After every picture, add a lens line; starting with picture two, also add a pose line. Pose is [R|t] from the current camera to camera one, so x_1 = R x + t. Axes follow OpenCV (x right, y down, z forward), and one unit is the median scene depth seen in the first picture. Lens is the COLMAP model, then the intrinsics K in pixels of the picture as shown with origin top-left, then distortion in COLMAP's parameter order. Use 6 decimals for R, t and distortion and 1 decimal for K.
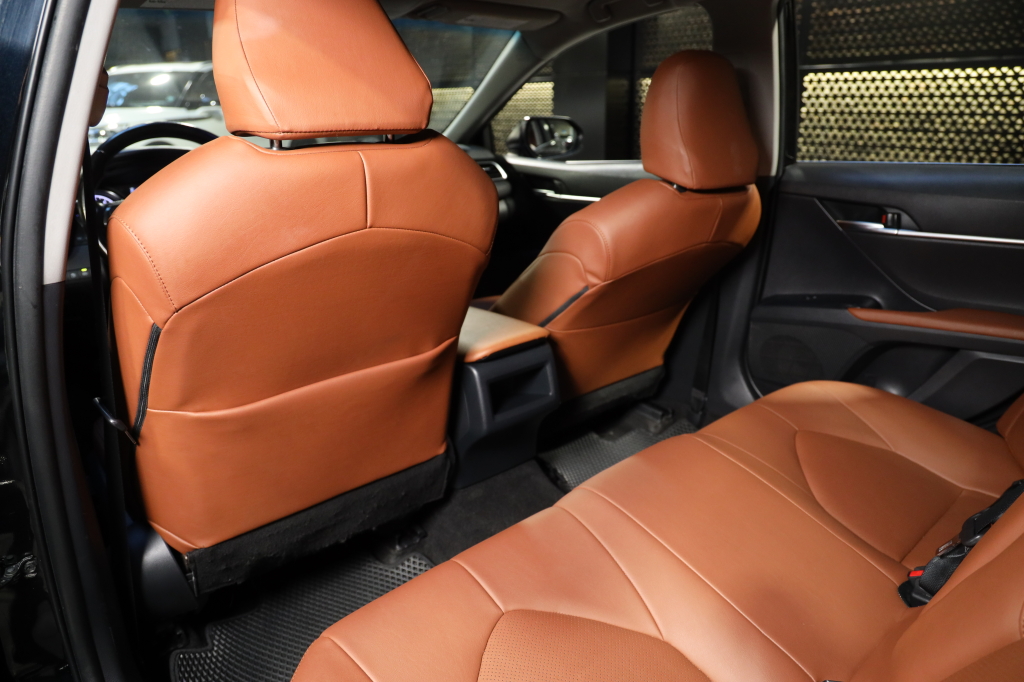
lens RADIAL K [[719.1, 0, 505.8], [0, 719.1, 340.8], [0, 0, 1]] dist [-0.079079, 0.034478]
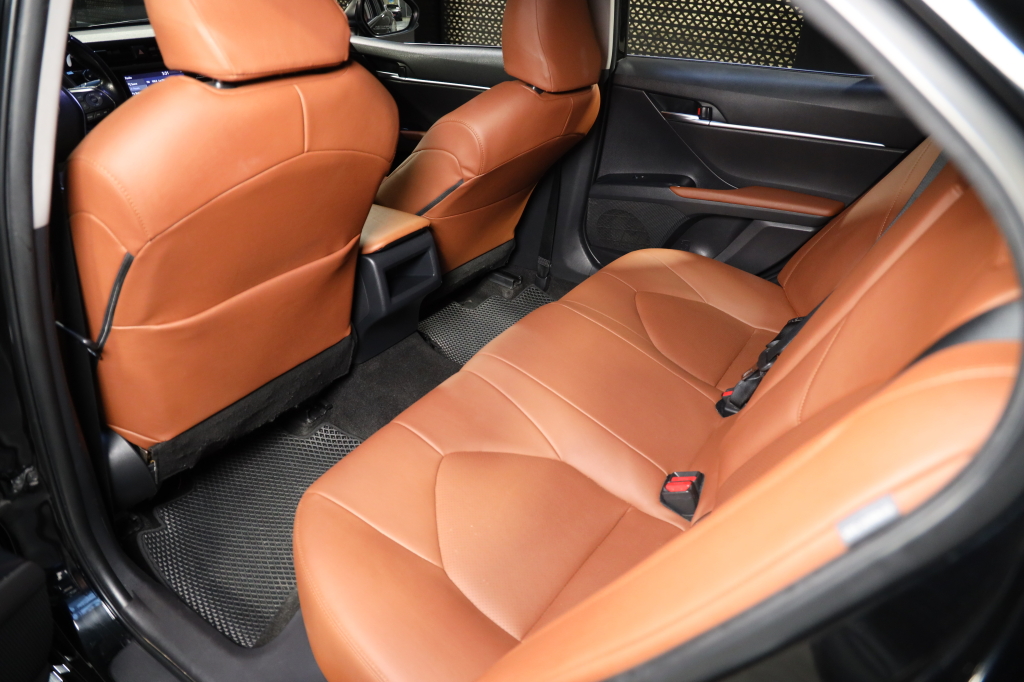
lens RADIAL K [[719.1, 0, 509.2], [0, 719.1, 352.3], [0, 0, 1]] dist [-0.079079, 0.034478]
pose [[0.962103, -0.098390, 0.254316, -0.145294], [0.042423, 0.975287, 0.216830, -0.057588], [-0.269365, -0.197824, 0.942501, -0.161235]]
